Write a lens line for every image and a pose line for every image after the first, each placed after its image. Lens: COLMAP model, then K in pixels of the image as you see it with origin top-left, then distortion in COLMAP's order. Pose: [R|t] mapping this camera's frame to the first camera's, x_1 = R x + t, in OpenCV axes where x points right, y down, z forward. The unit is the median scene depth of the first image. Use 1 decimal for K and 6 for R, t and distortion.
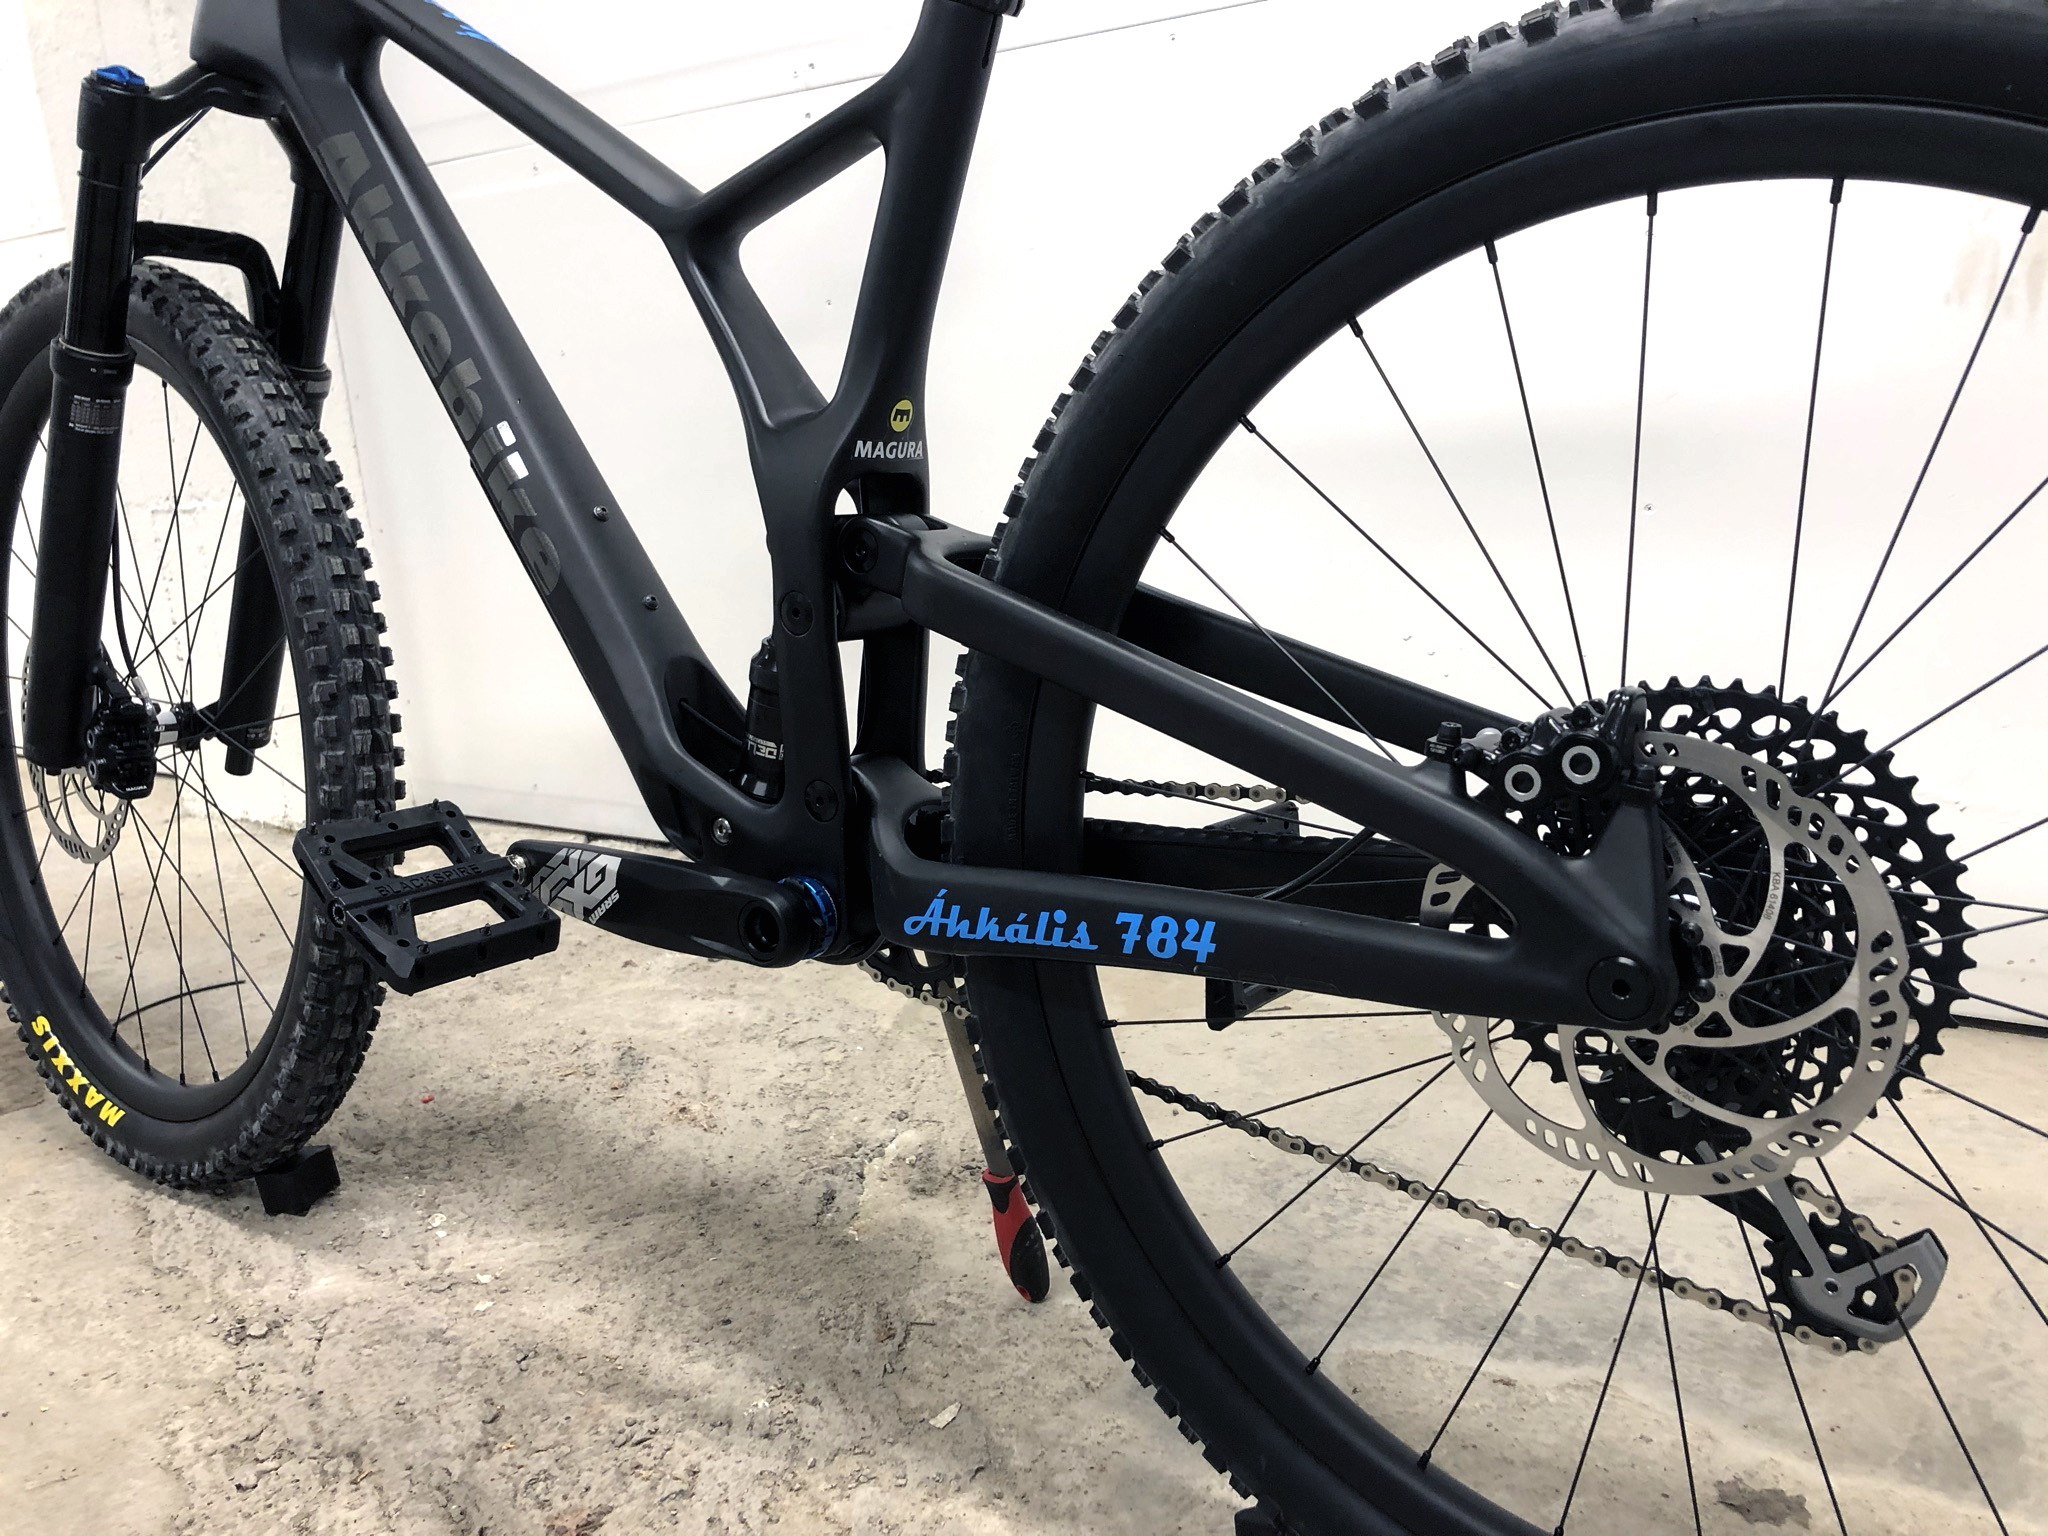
lens RADIAL K [[1681.6, 0, 1060.3], [0, 1681.6, 756.4], [0, 0, 1]] dist [-0.004601, 0.003130]
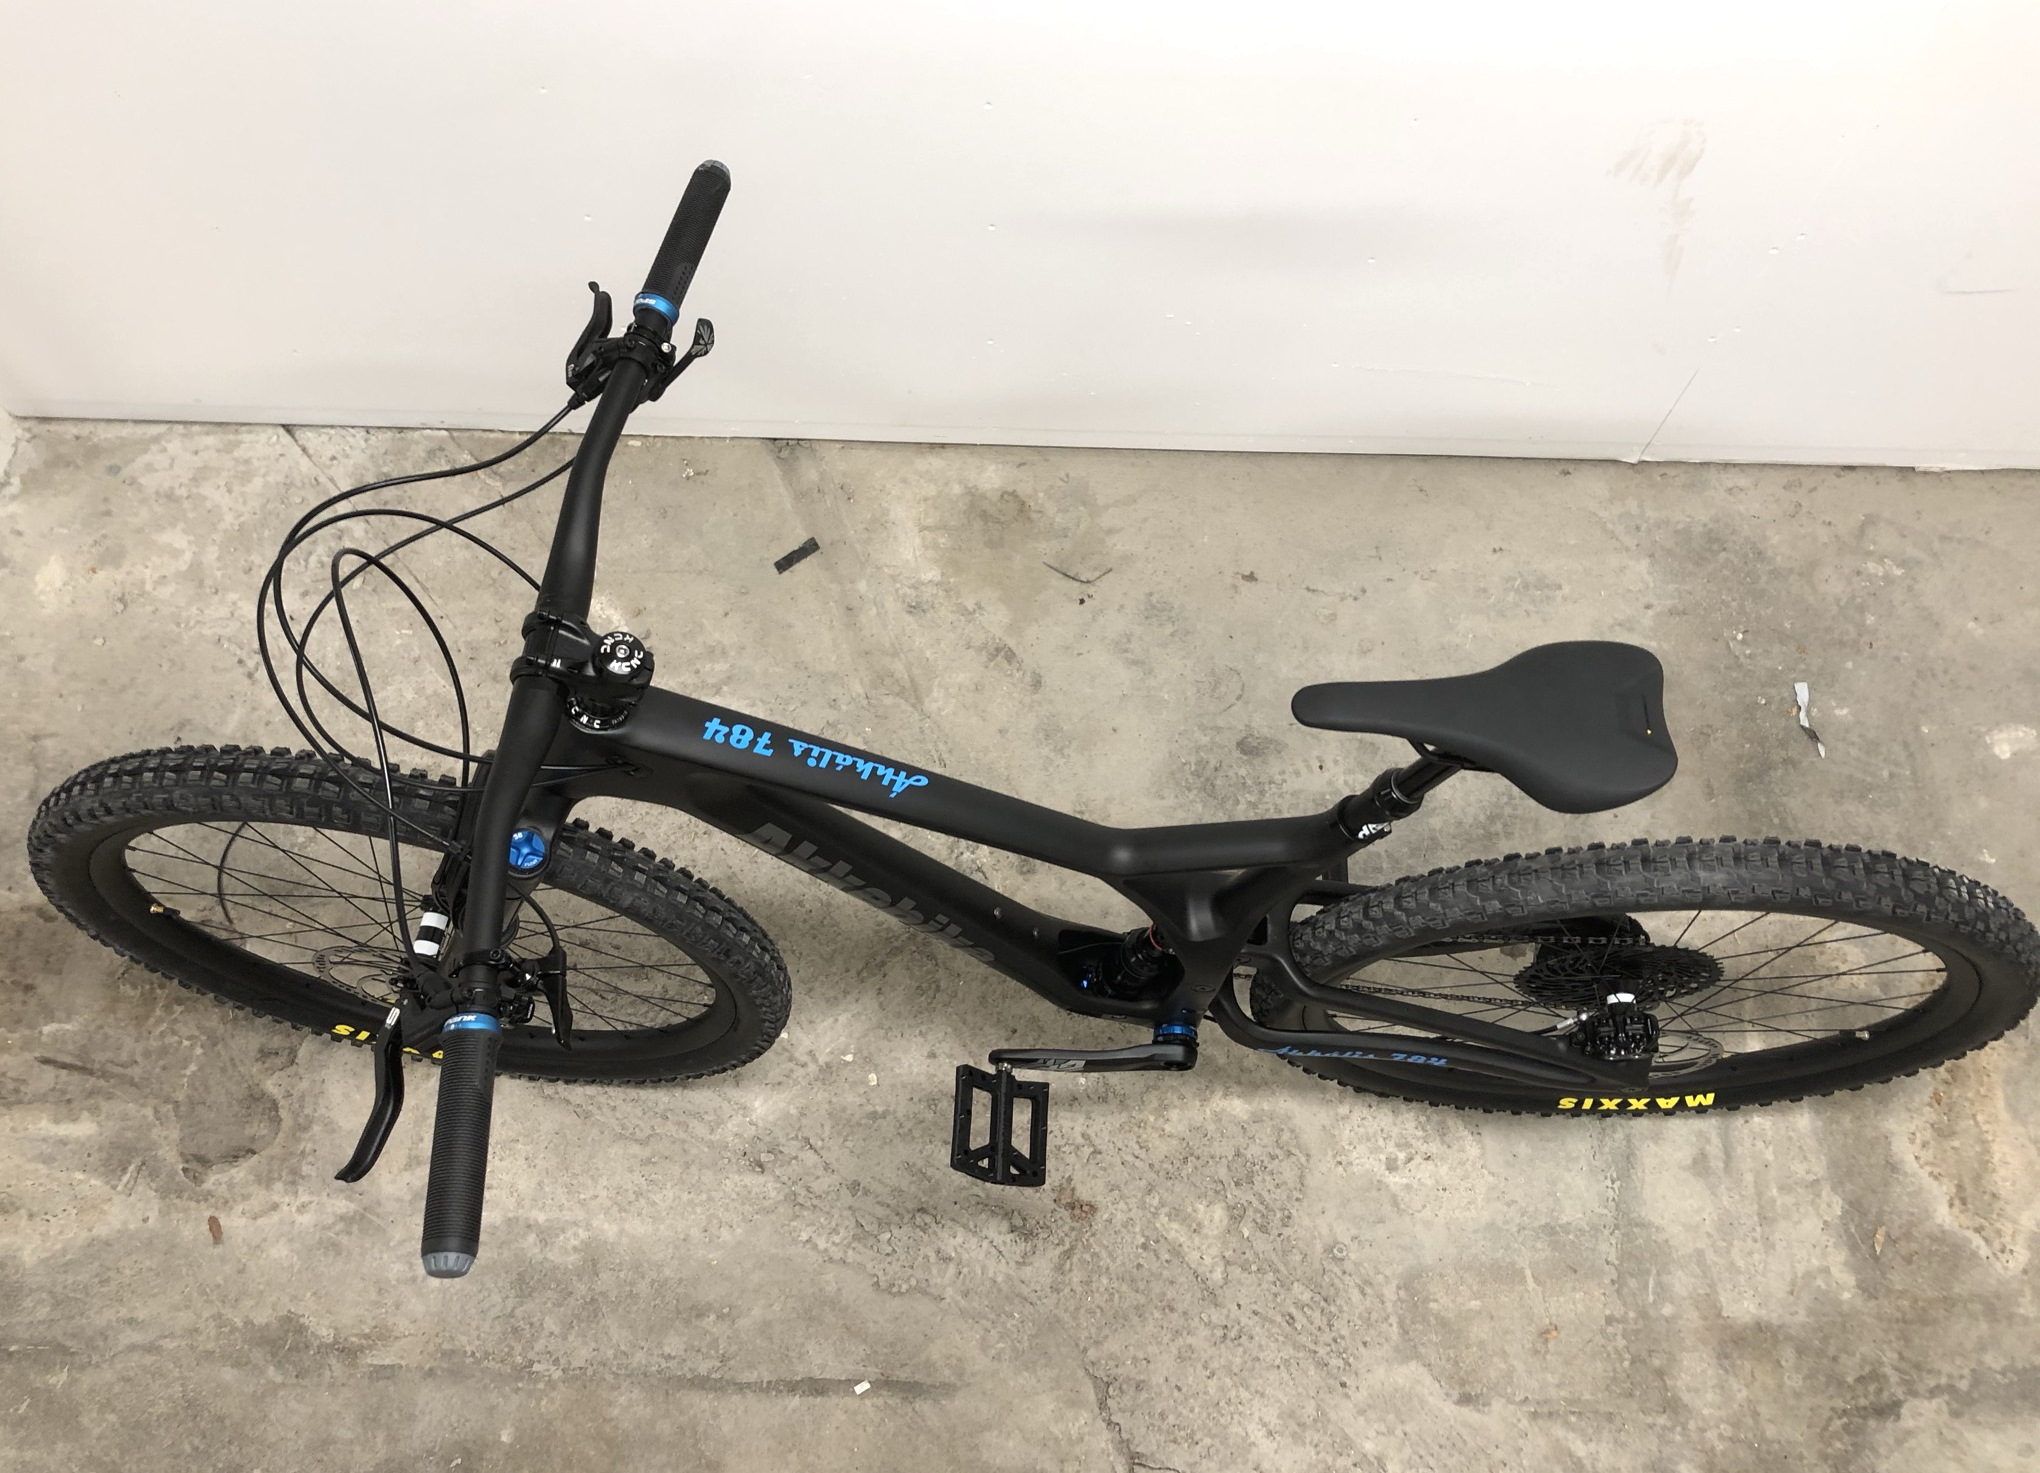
lens RADIAL K [[1648.9, 0, 1027.0], [0, 1648.9, 679.7], [0, 0, 1]] dist [0.008763, 0.001535]
pose [[0.852810, -0.443079, 0.276399, -0.585181], [0.053077, 0.600075, 0.798181, -1.515509], [-0.519518, -0.666026, 0.535267, 0.324218]]
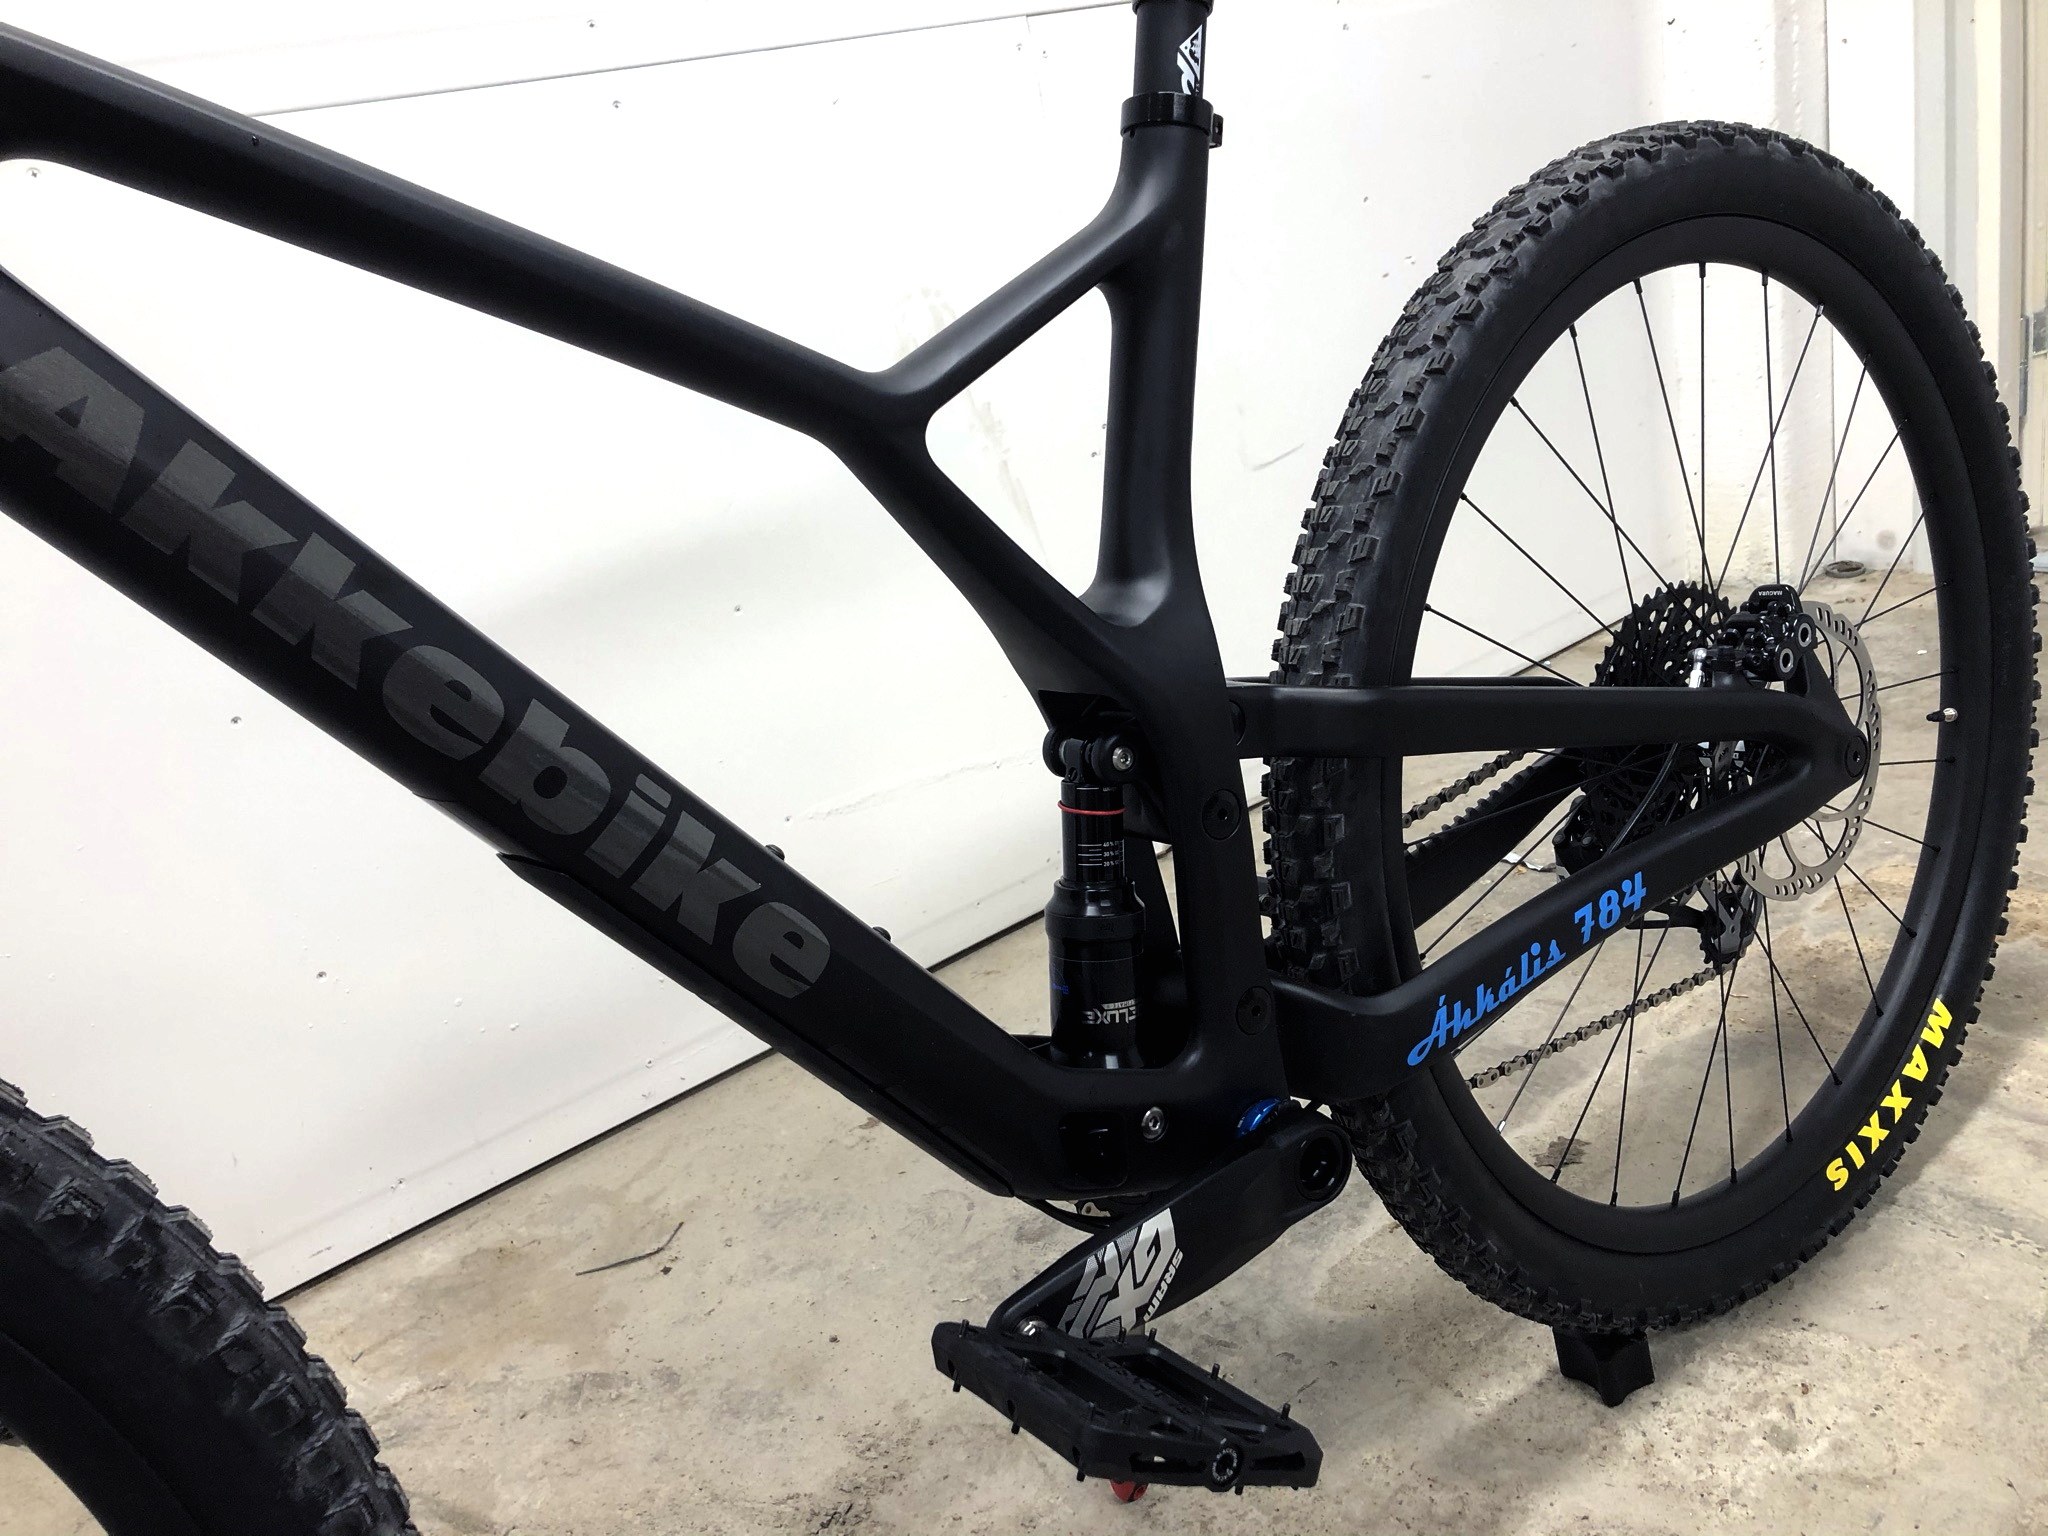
lens RADIAL K [[1667.6, 0, 1024.0], [0, 1667.6, 768.0], [0, 0, 1]] dist [0.002091, 0.015997]
pose [[0.336008, -0.306990, 0.890424, -0.839558], [0.367356, 0.913232, 0.176229, -0.263120], [-0.867265, 0.267889, 0.419628, 0.636775]]
